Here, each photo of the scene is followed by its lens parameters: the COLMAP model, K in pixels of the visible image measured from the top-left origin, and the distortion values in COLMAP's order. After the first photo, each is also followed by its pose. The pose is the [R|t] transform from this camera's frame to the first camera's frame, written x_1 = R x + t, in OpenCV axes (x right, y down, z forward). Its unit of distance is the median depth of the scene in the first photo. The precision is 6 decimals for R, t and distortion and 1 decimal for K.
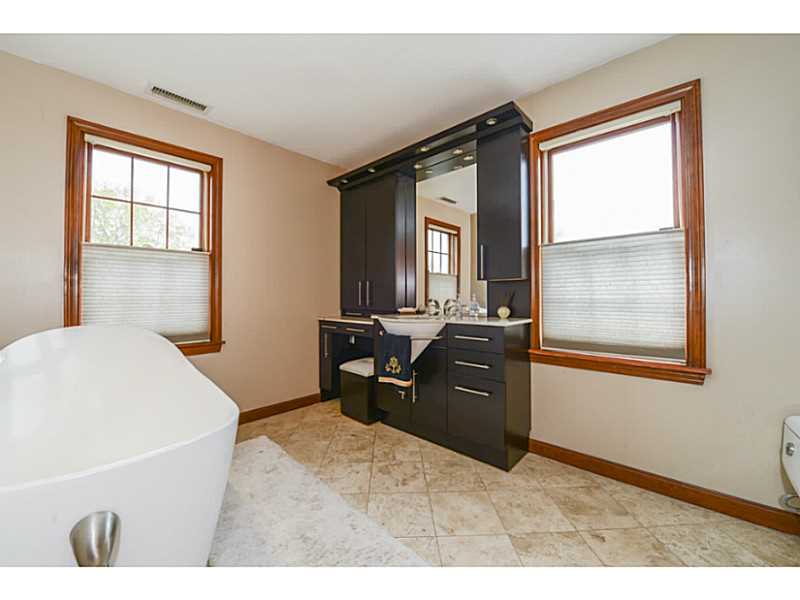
lens RADIAL K [[315.7, 0, 402.6], [0, 315.7, 302.8], [0, 0, 1]] dist [-0.020880, -0.001773]
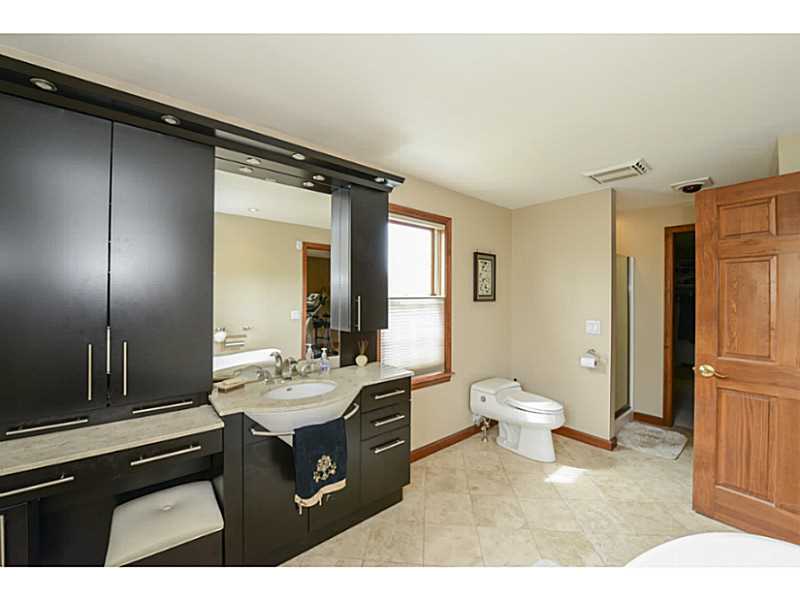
lens RADIAL K [[315.7, 0, 403.1], [0, 315.7, 292.9], [0, 0, 1]] dist [-0.020880, -0.001773]
pose [[0.118783, 0.006684, 0.992898, -0.844020], [-0.007660, 0.999954, -0.005815, -0.226391], [-0.992891, -0.006915, 0.118829, 0.896972]]
